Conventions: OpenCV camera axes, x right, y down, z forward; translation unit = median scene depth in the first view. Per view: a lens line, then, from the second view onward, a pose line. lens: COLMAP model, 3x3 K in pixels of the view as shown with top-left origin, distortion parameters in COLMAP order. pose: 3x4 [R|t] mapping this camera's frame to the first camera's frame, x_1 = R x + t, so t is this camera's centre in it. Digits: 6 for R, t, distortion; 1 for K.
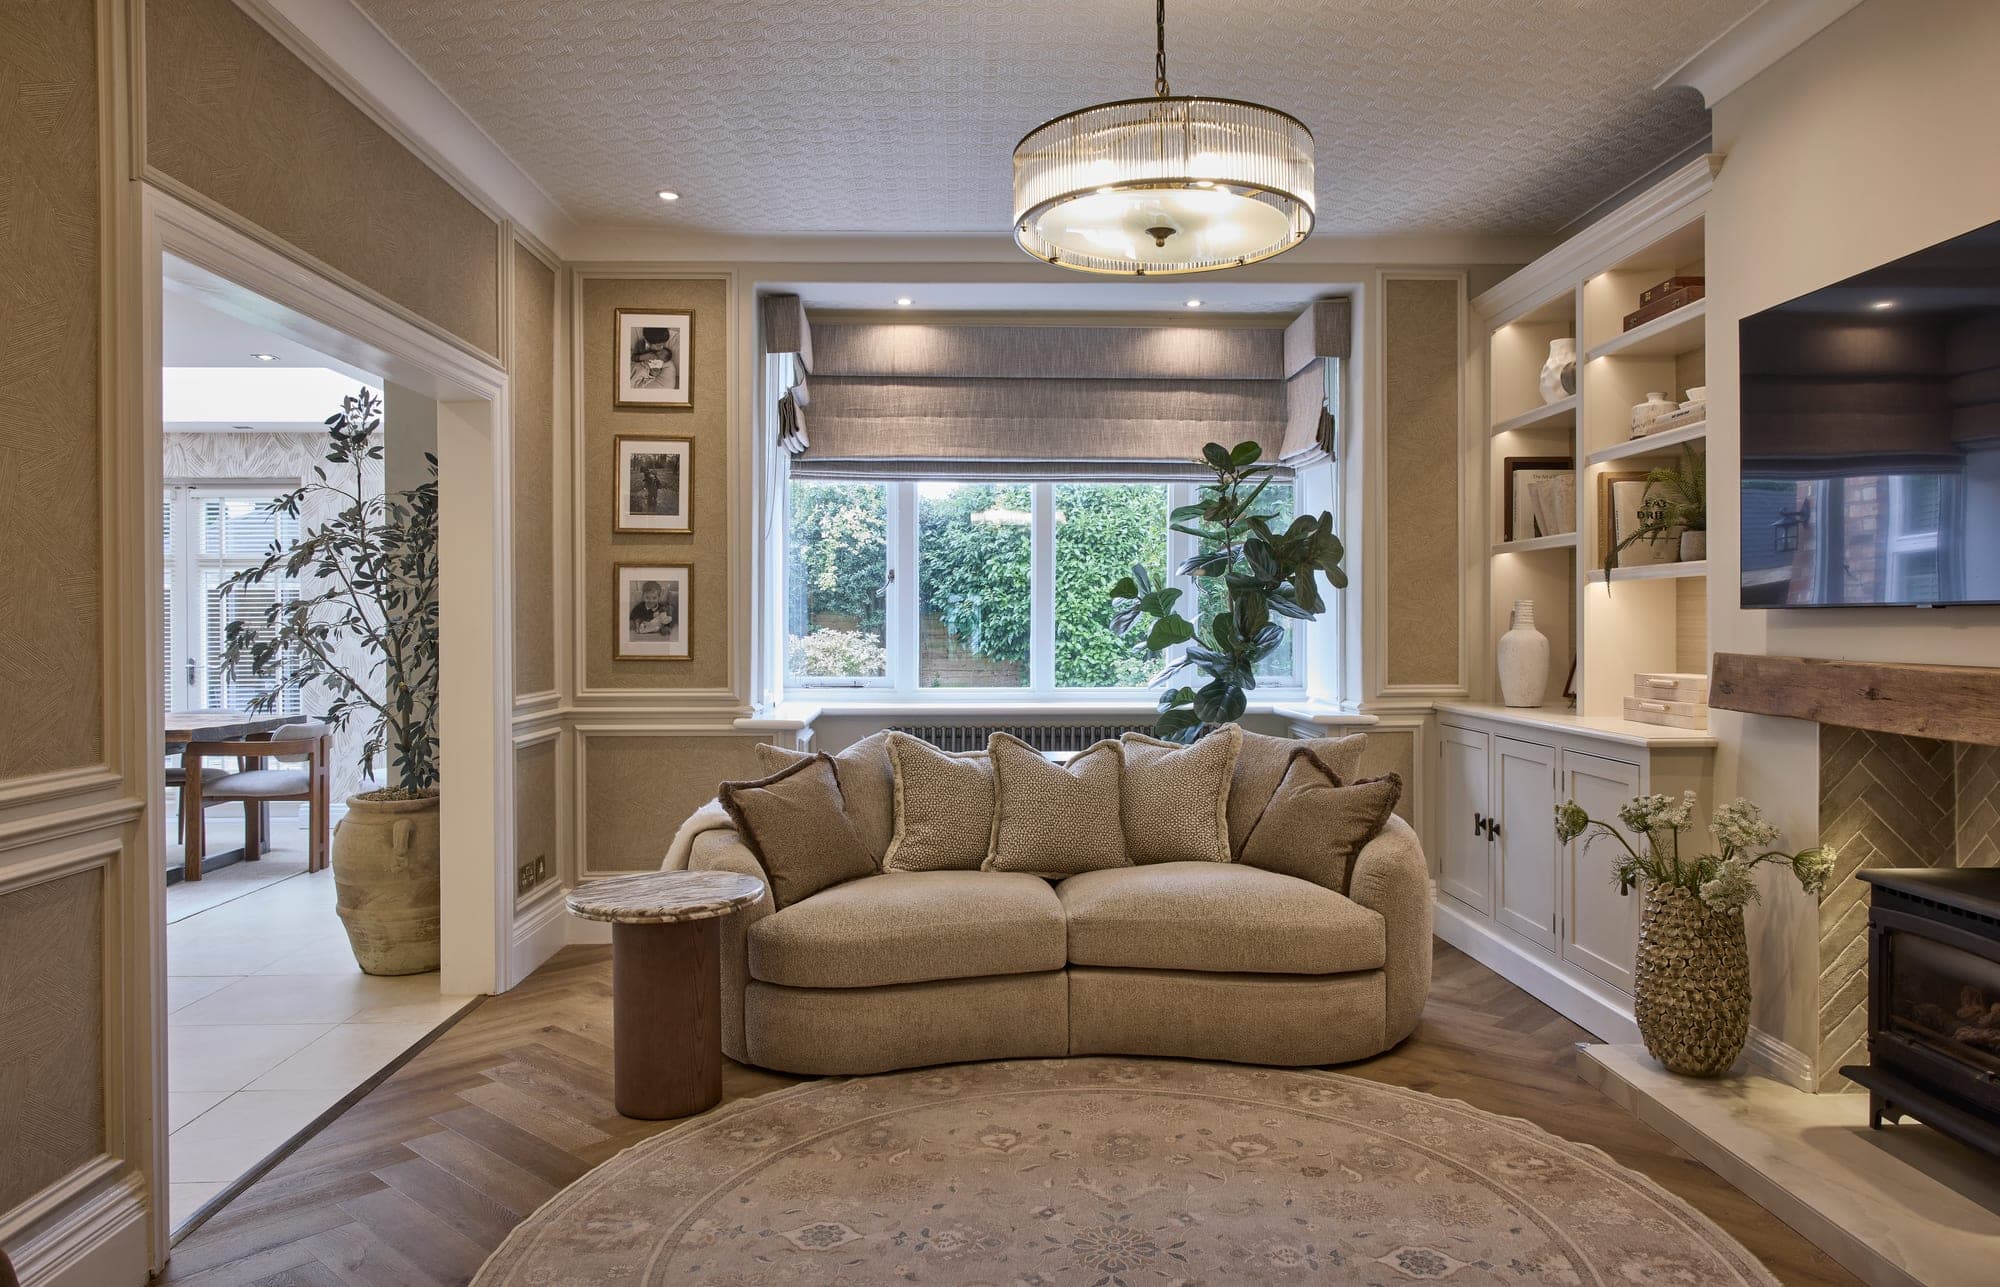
lens RADIAL K [[1338.6, 0, 1002.7], [0, 1338.6, 633.8], [0, 0, 1]] dist [0.004171, 0.003109]
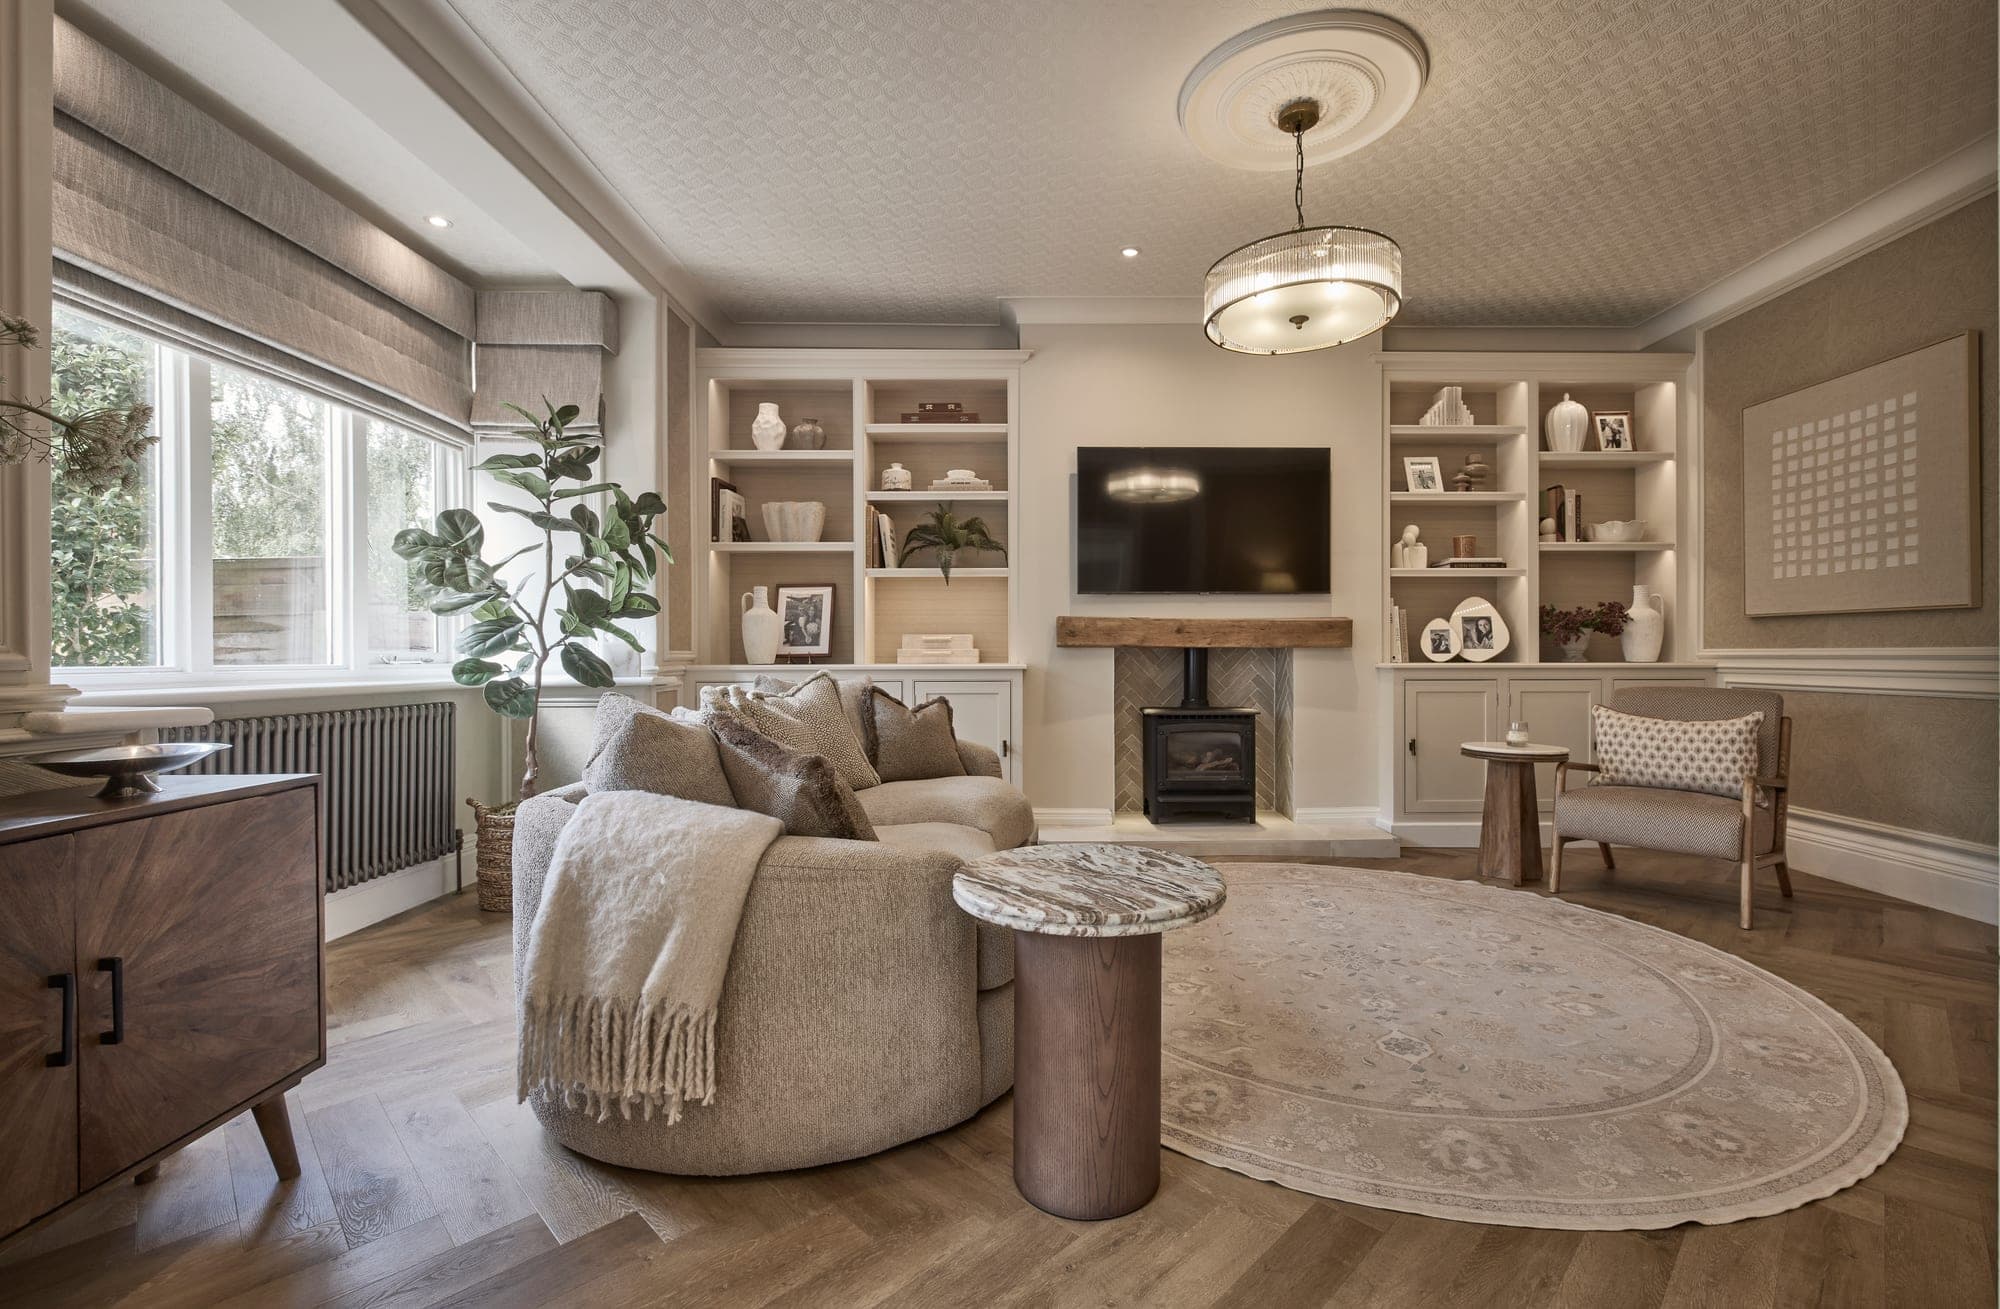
lens RADIAL K [[894.9, 0, 1004.5], [0, 894.9, 654.5], [0, 0, 1]] dist [-0.000861, -0.000074]
pose [[0.009175, 0.007616, 0.999929, -0.748939], [0.010414, 0.999916, -0.007711, 0.077645], [-0.999904, 0.010484, 0.009095, 1.066702]]
